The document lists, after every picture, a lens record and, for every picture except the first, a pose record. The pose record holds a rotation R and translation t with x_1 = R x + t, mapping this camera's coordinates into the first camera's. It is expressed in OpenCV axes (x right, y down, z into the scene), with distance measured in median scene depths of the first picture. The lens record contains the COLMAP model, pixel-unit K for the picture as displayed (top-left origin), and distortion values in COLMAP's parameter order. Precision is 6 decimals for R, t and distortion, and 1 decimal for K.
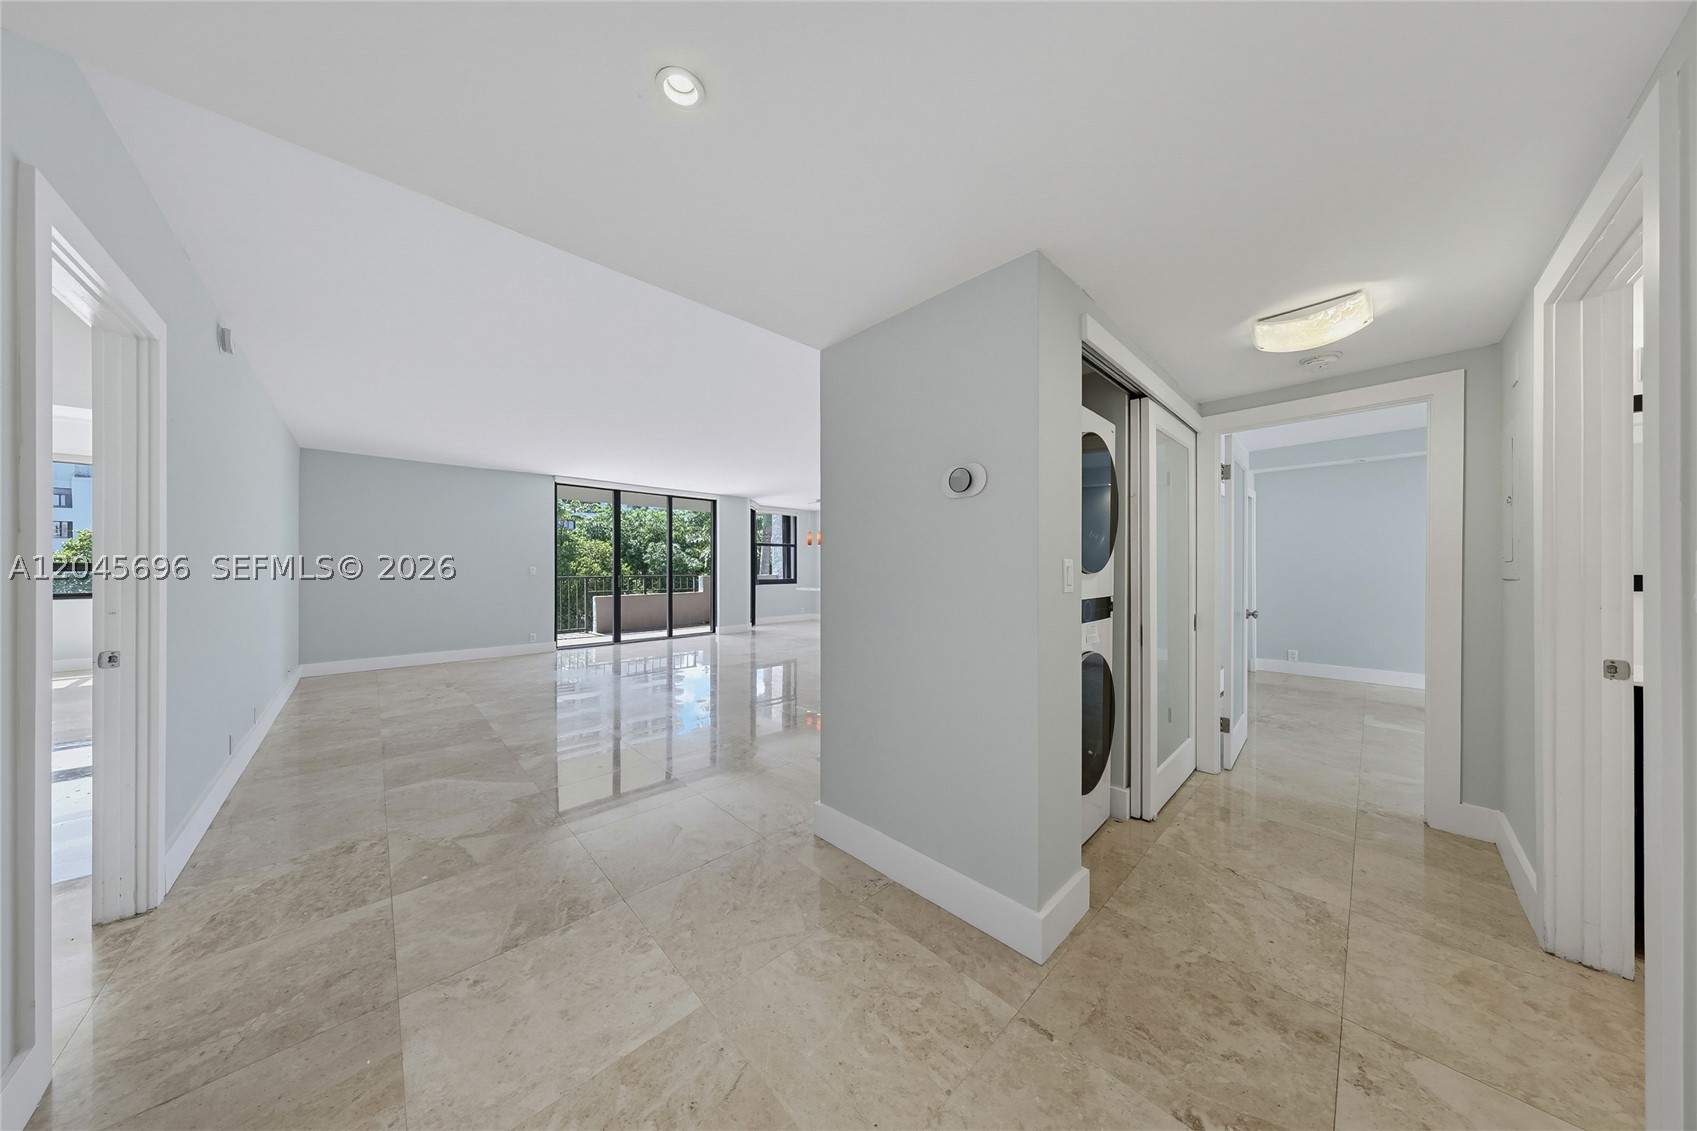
lens RADIAL K [[500.1, 0, 855.1], [0, 500.1, 569.4], [0, 0, 1]] dist [-0.000200, -0.000021]
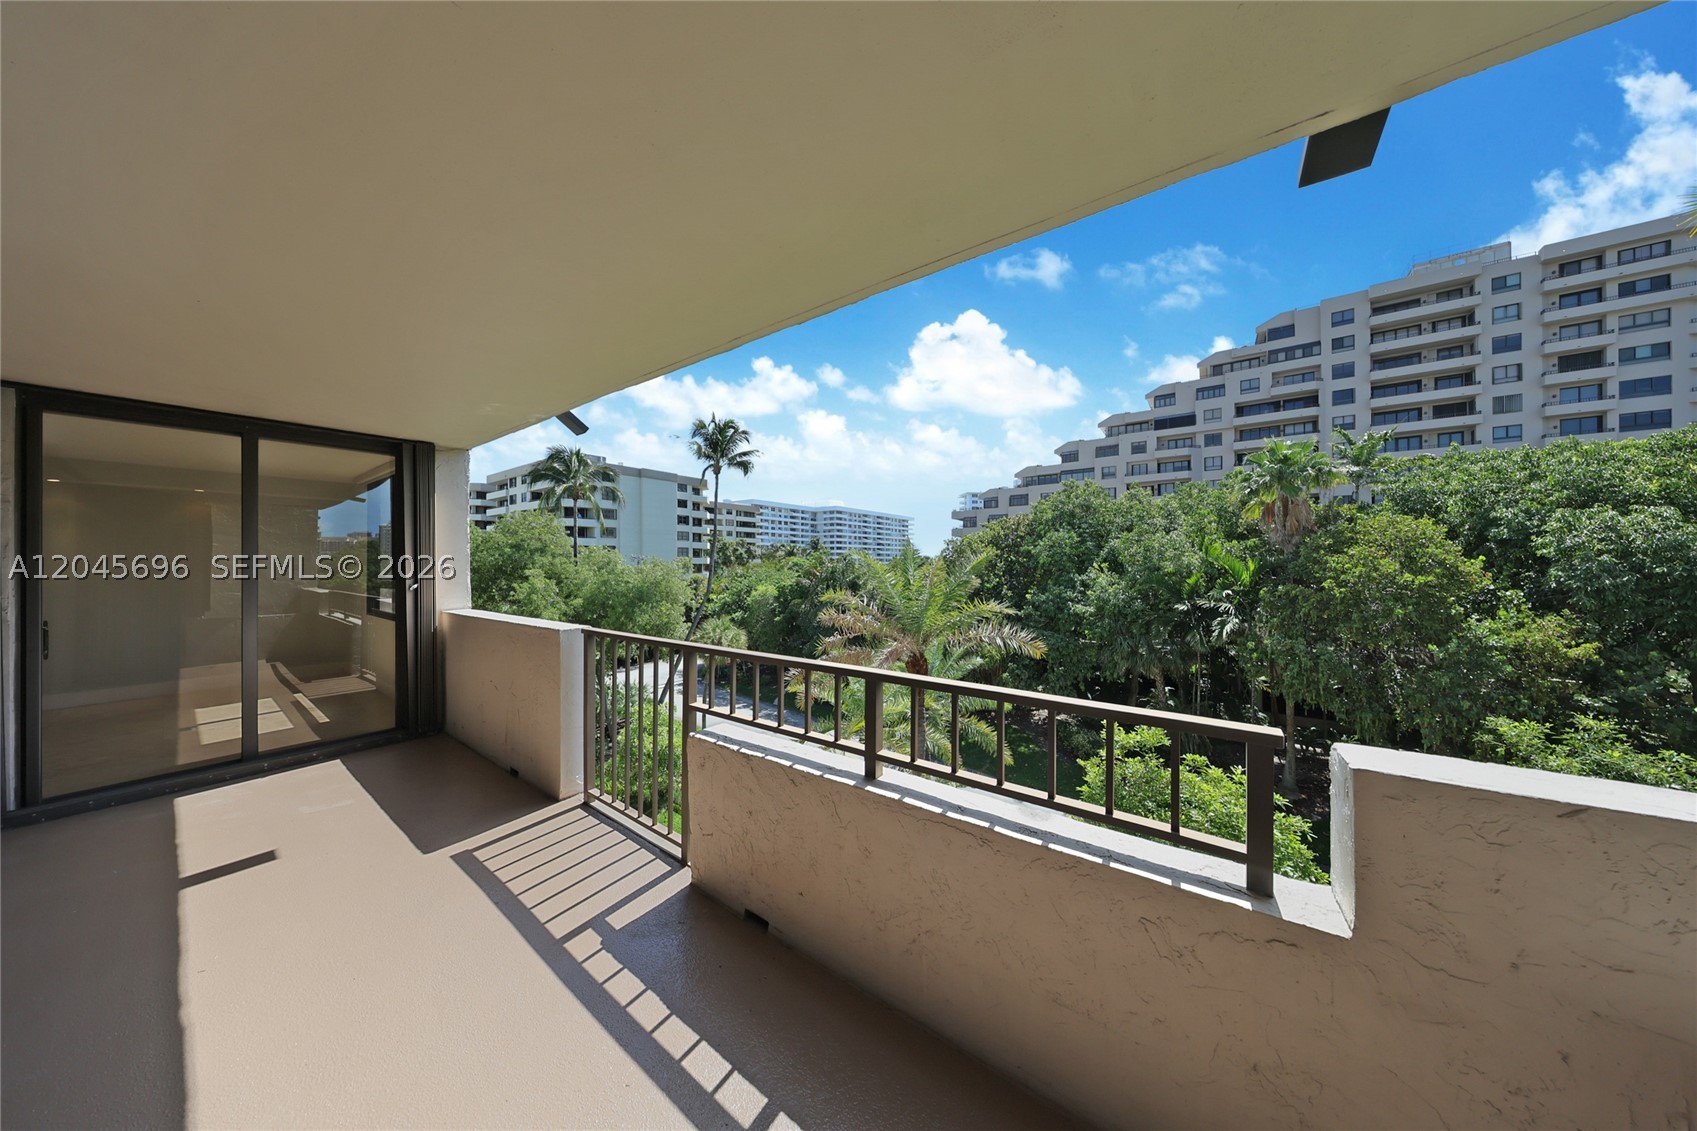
lens RADIAL K [[496.8, 0, 849.3], [0, 496.8, 558.6], [0, 0, 1]] dist [-0.000614, 0.000046]
pose [[0.167553, -0.006457, -0.985842, -0.251950], [0.001965, 0.999979, -0.006215, -0.027424], [0.985861, -0.000895, 0.167562, 0.998129]]
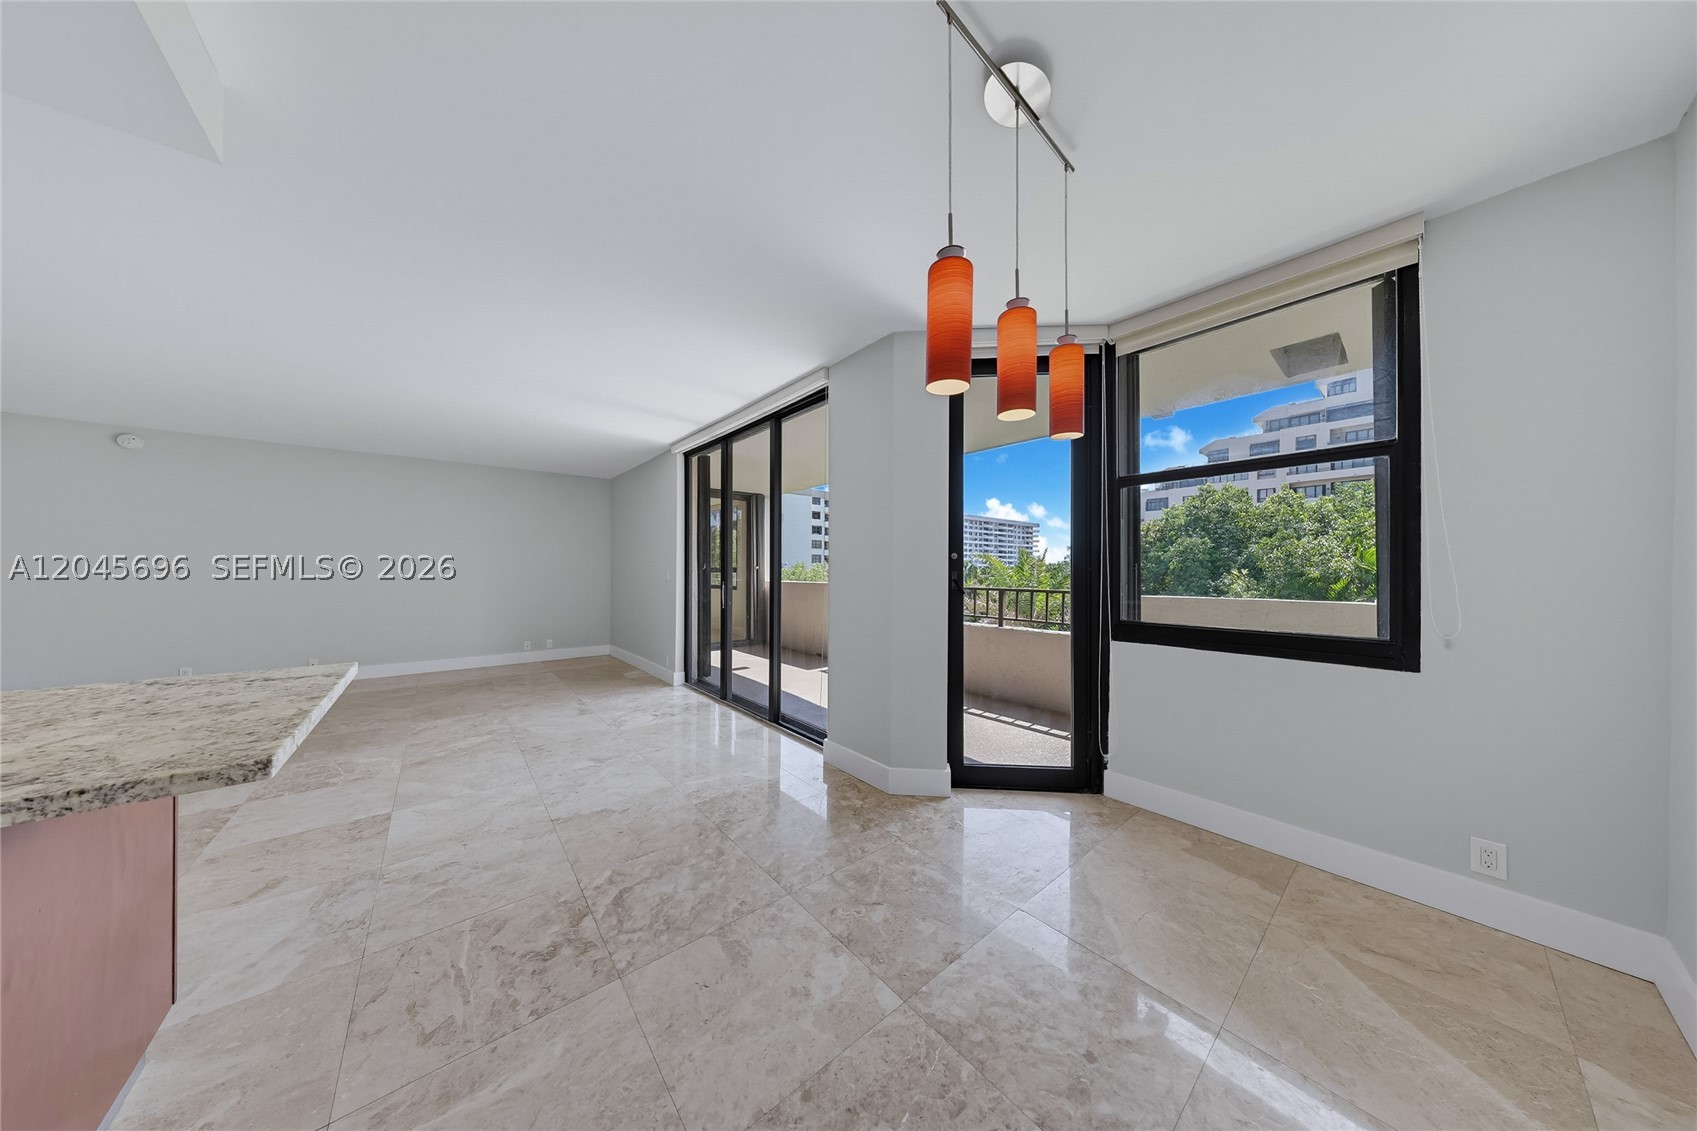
lens RADIAL K [[486.8, 0, 846.3], [0, 486.8, 567.2], [0, 0, 1]] dist [-0.000700, -0.000054]
pose [[-0.079017, -0.004218, -0.996864, 0.079022], [-0.005176, 0.999979, -0.003821, -0.004535], [0.996860, 0.004858, -0.079037, 0.918112]]
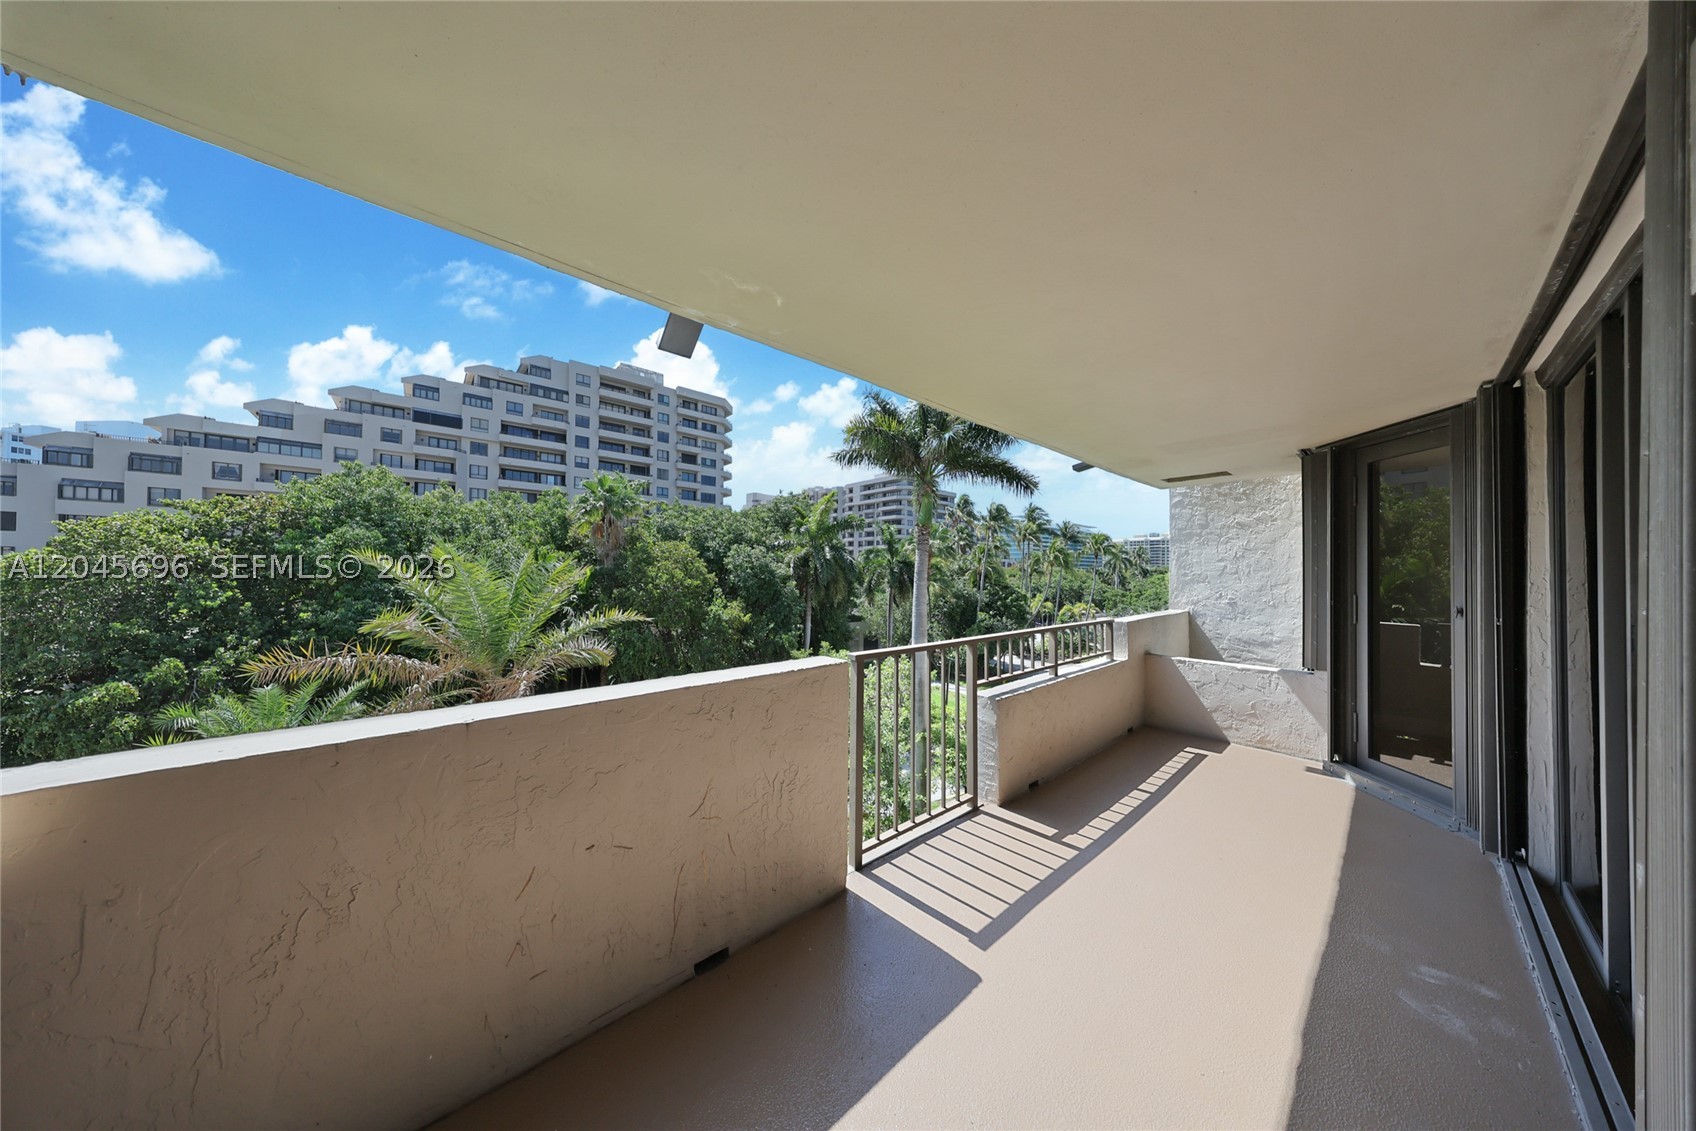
lens RADIAL K [[486.5, 0, 845.8], [0, 486.5, 567.2], [0, 0, 1]] dist [-0.000700, -0.000054]
pose [[0.998507, 0.011571, -0.053390, -0.593171], [-0.012177, 0.999865, -0.011037, -0.028007], [0.053255, 0.011671, 0.998513, 0.630718]]
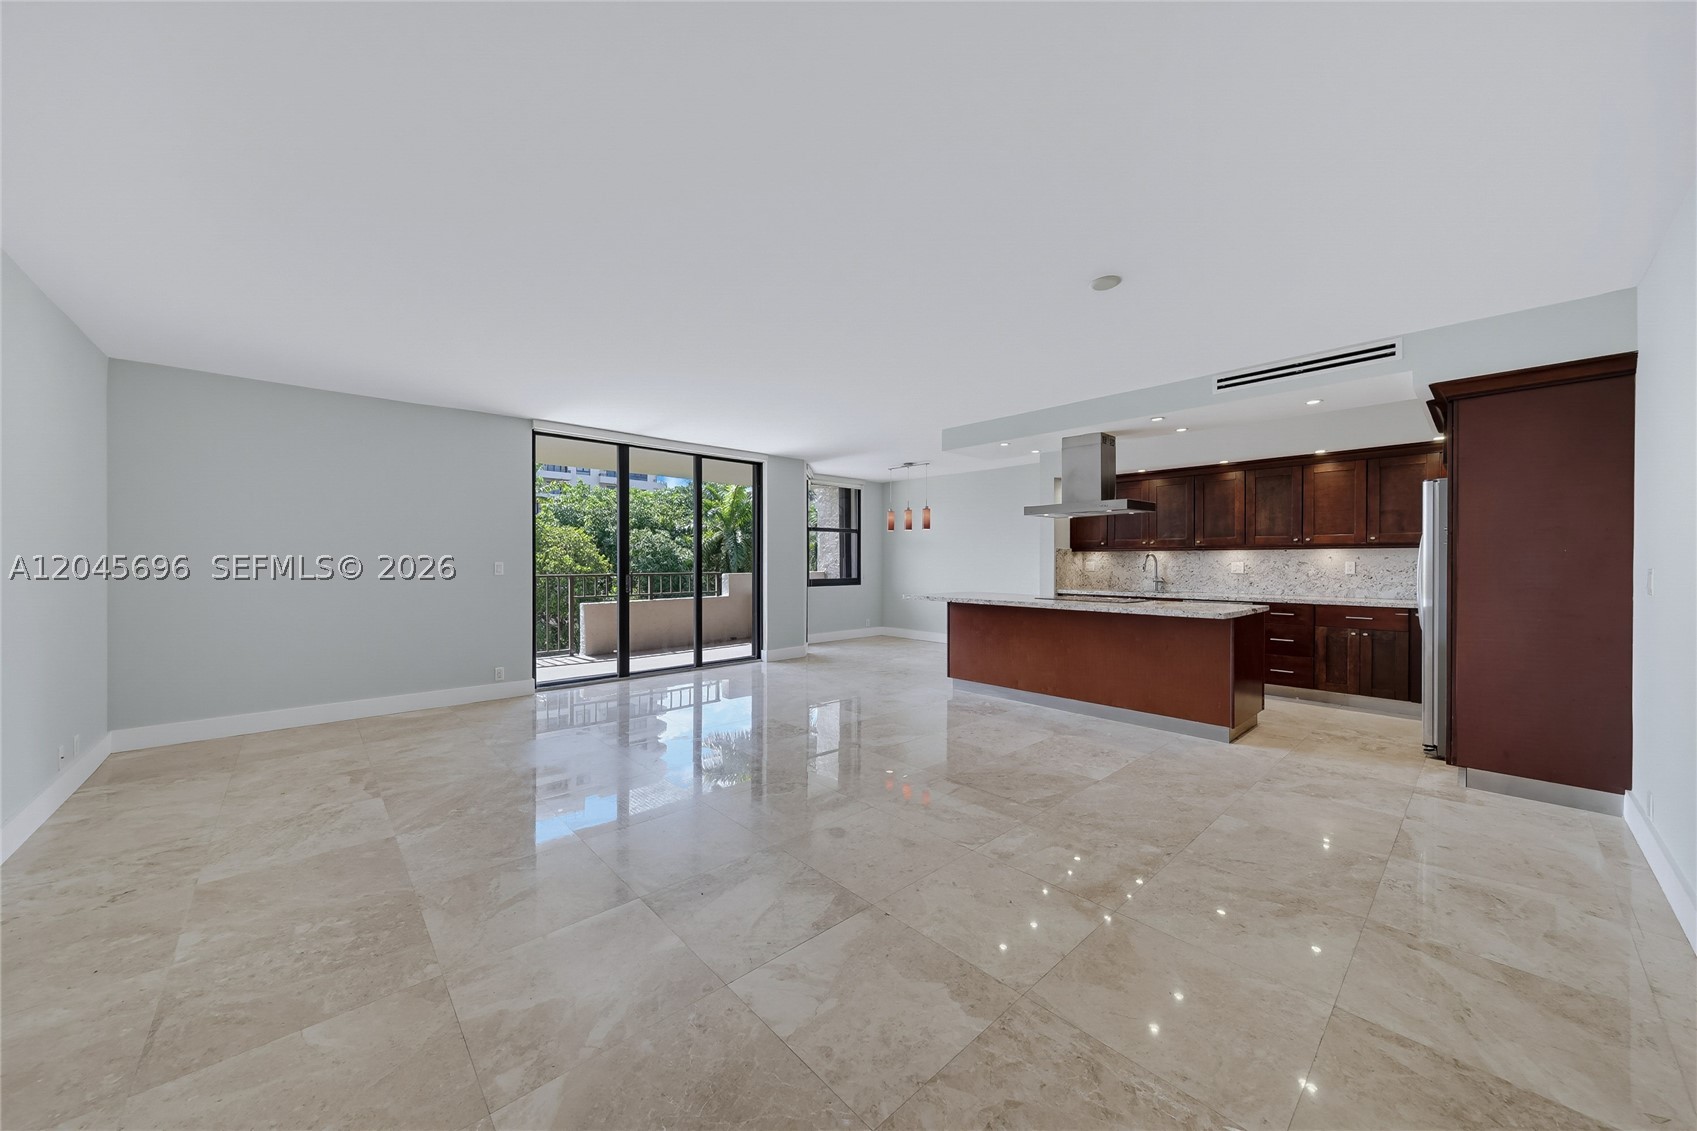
lens RADIAL K [[594.0, 0, 848.5], [0, 594.0, 565.5], [0, 0, 1]] dist [-0.000468, -0.000042]
pose [[0.999615, 0.001801, -0.027685, -0.117298], [-0.001642, 0.999982, 0.005756, -0.003318], [0.027695, -0.005708, 0.999600, 0.168202]]
